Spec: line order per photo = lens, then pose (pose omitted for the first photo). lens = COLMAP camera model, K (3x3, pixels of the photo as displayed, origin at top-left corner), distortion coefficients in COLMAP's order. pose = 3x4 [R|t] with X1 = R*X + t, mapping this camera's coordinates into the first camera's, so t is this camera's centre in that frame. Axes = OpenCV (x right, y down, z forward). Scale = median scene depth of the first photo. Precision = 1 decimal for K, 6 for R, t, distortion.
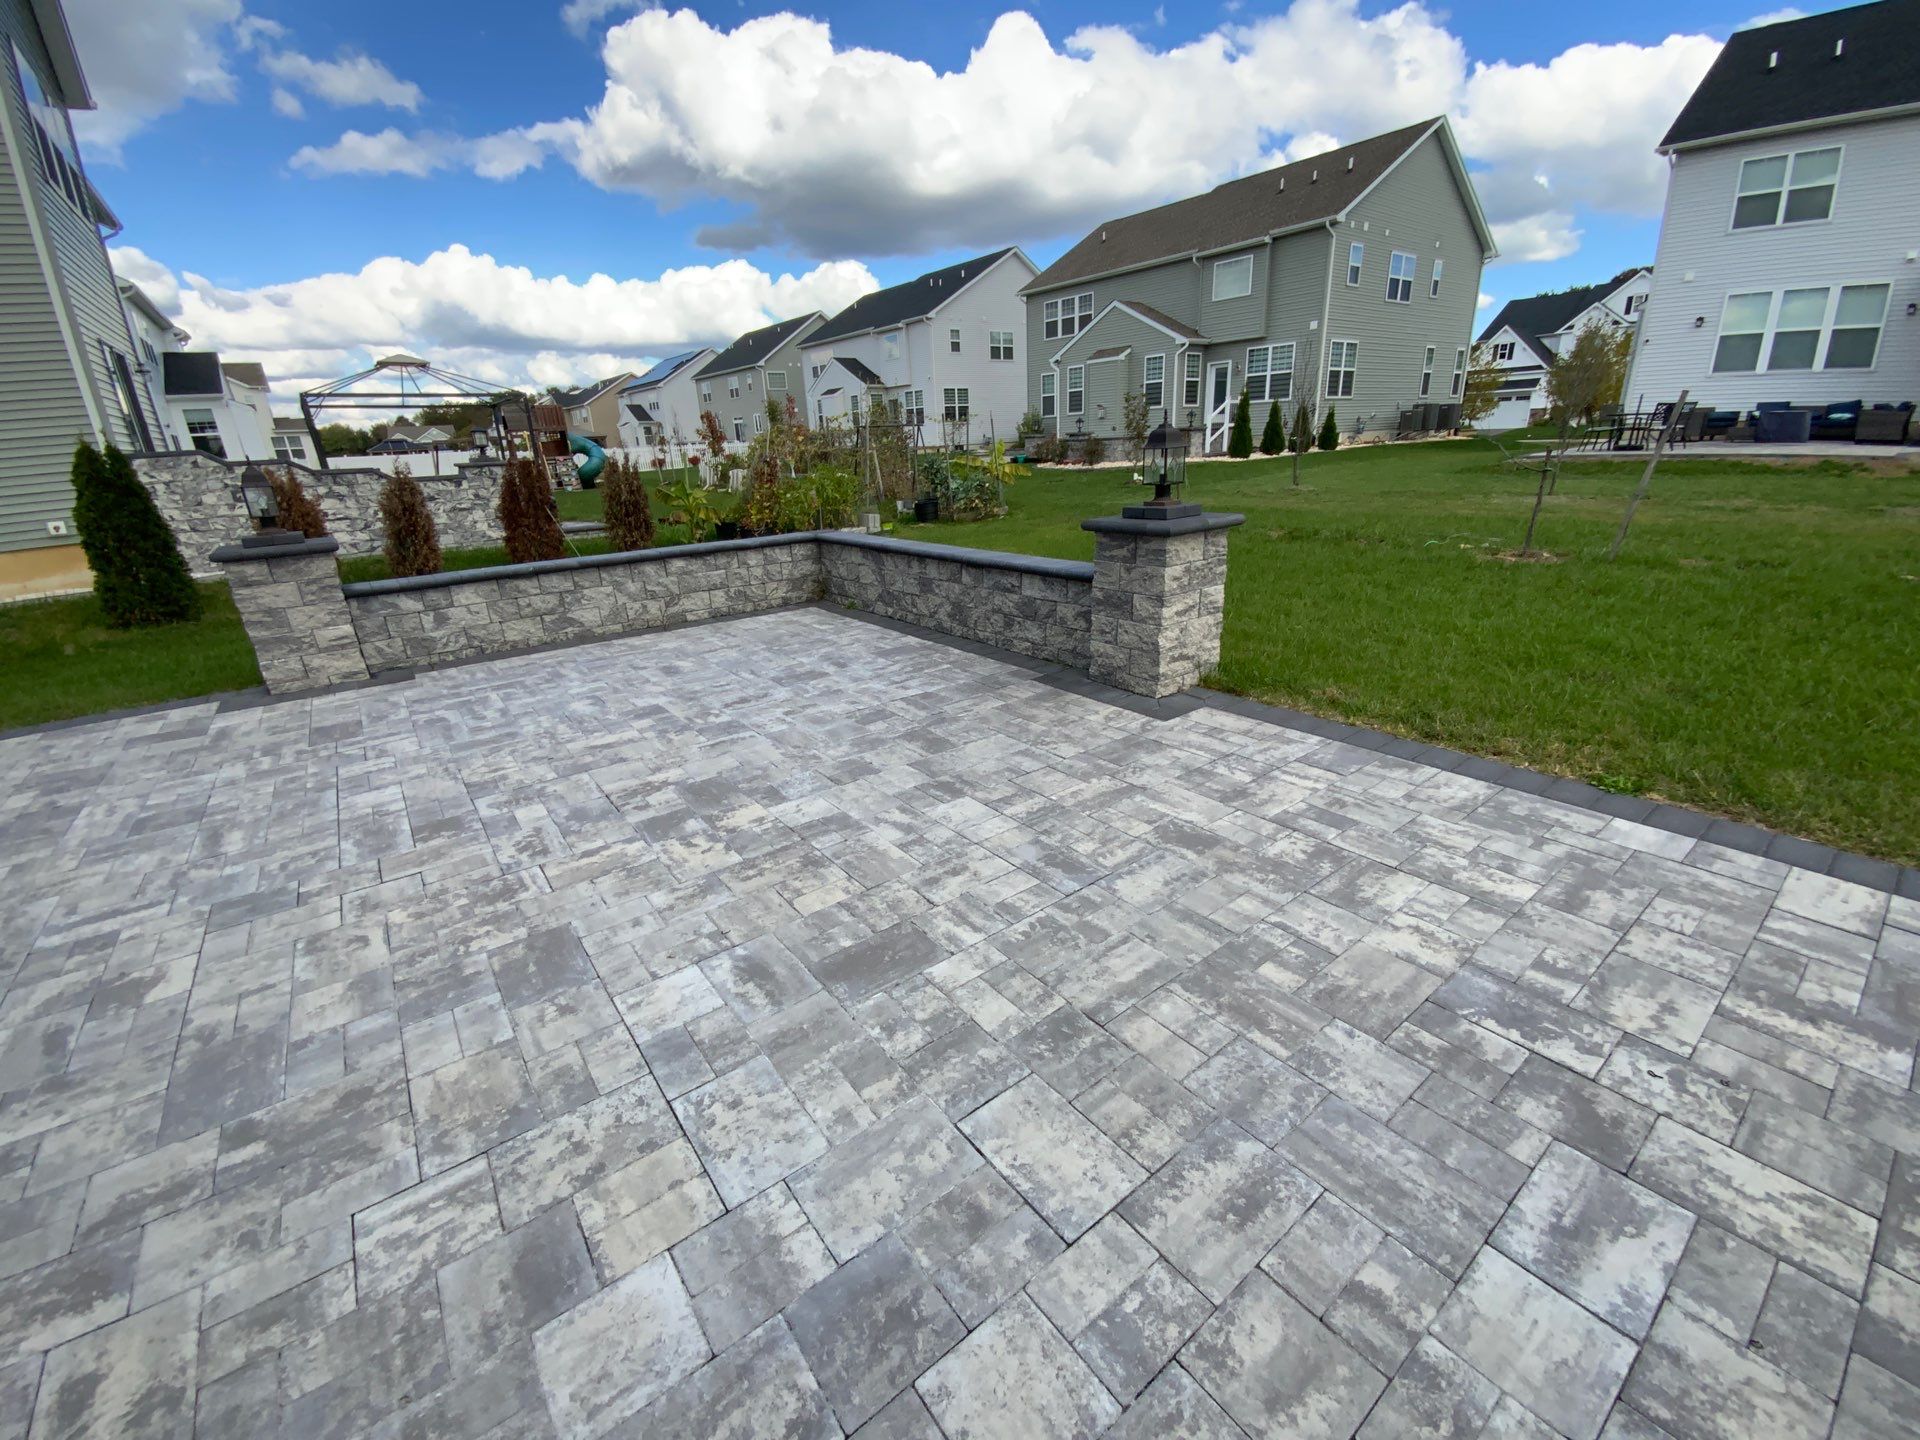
lens RADIAL K [[777.0, 0, 952.3], [0, 777.0, 716.6], [0, 0, 1]] dist [0.011949, -0.013059]
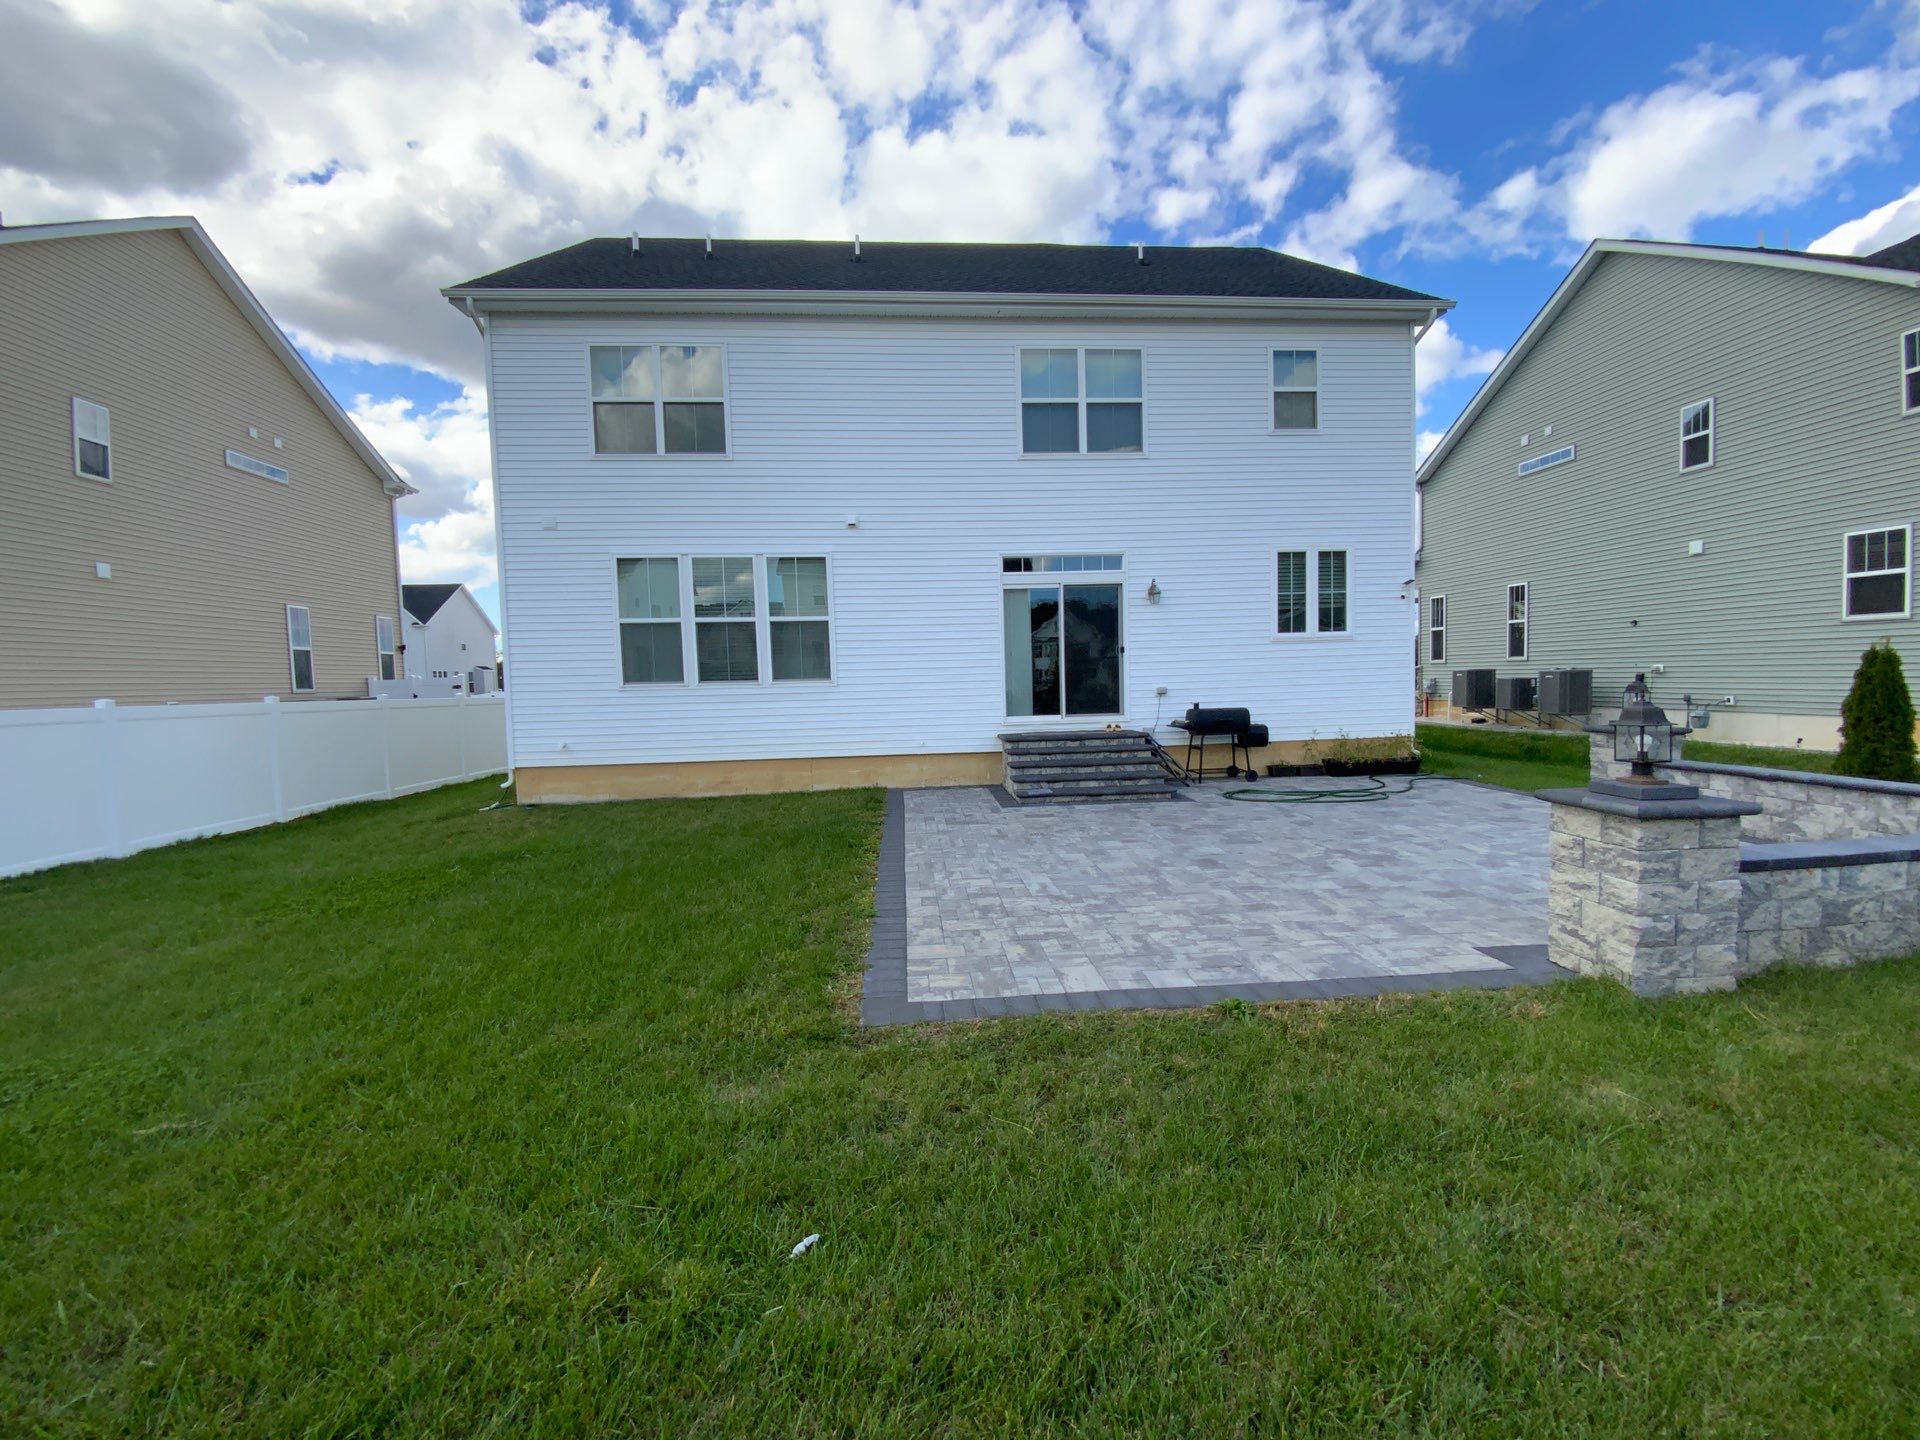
lens RADIAL K [[777.0, 0, 957.6], [0, 777.0, 723.4], [0, 0, 1]] dist [0.011949, -0.013059]
pose [[-0.546760, 0.104017, -0.830803, 1.908662], [-0.235977, 0.932887, 0.272097, -0.515681], [0.803348, 0.344822, -0.485520, 1.005947]]
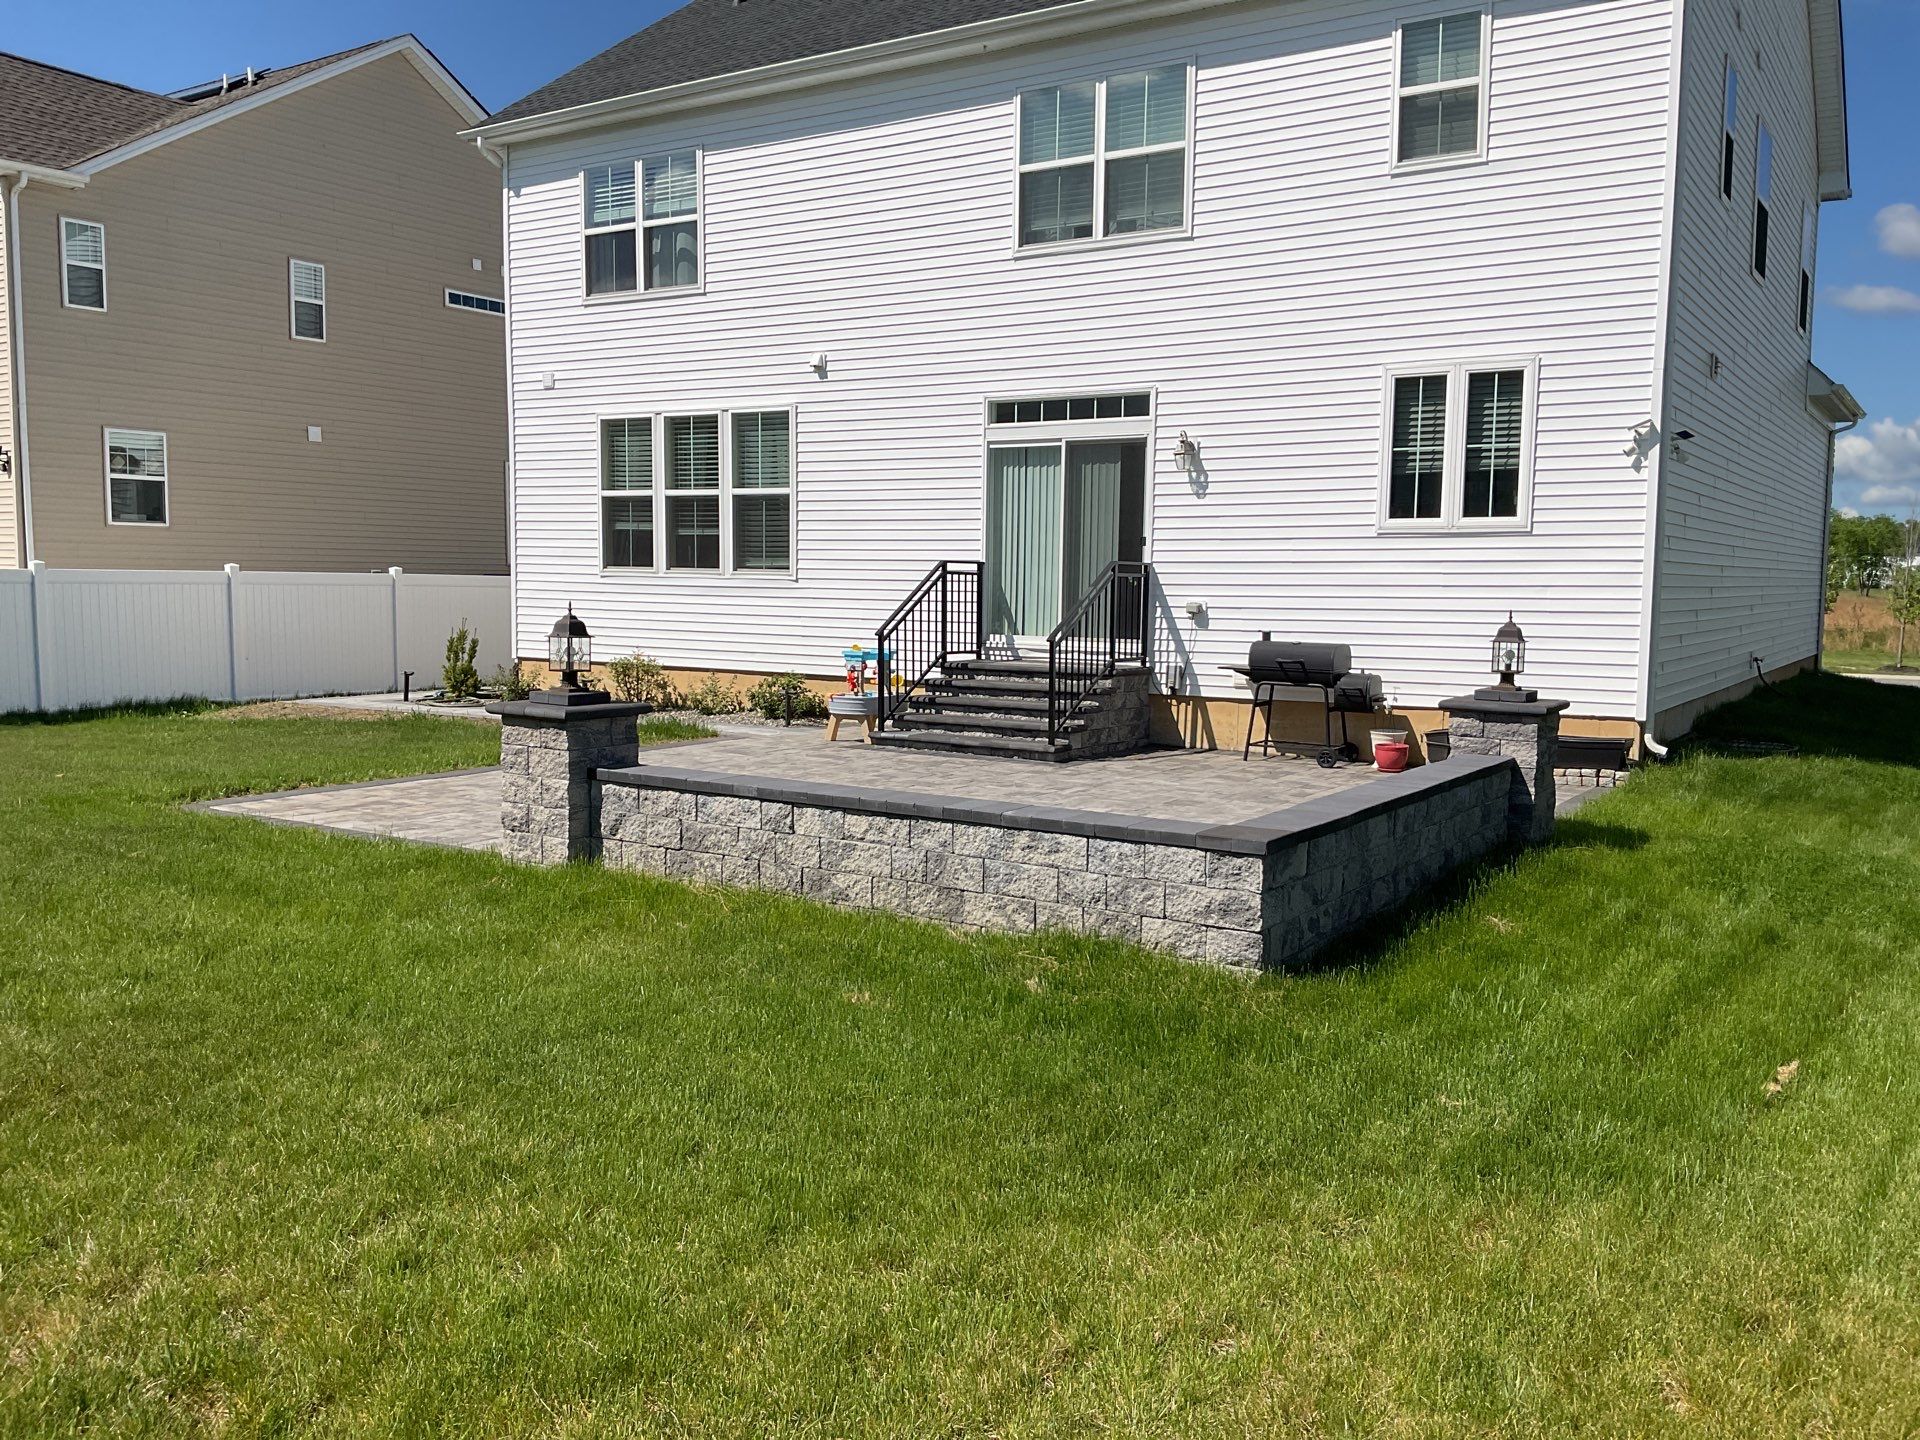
lens RADIAL K [[1593.8, 0, 953.7], [0, 1593.8, 725.0], [0, 0, 1]] dist [0.086901, -0.170517]
pose [[-0.945036, 0.062168, -0.321002, 0.605295], [-0.083234, 0.903674, 0.420055, -1.468260], [0.316195, 0.423685, -0.848830, 3.773611]]
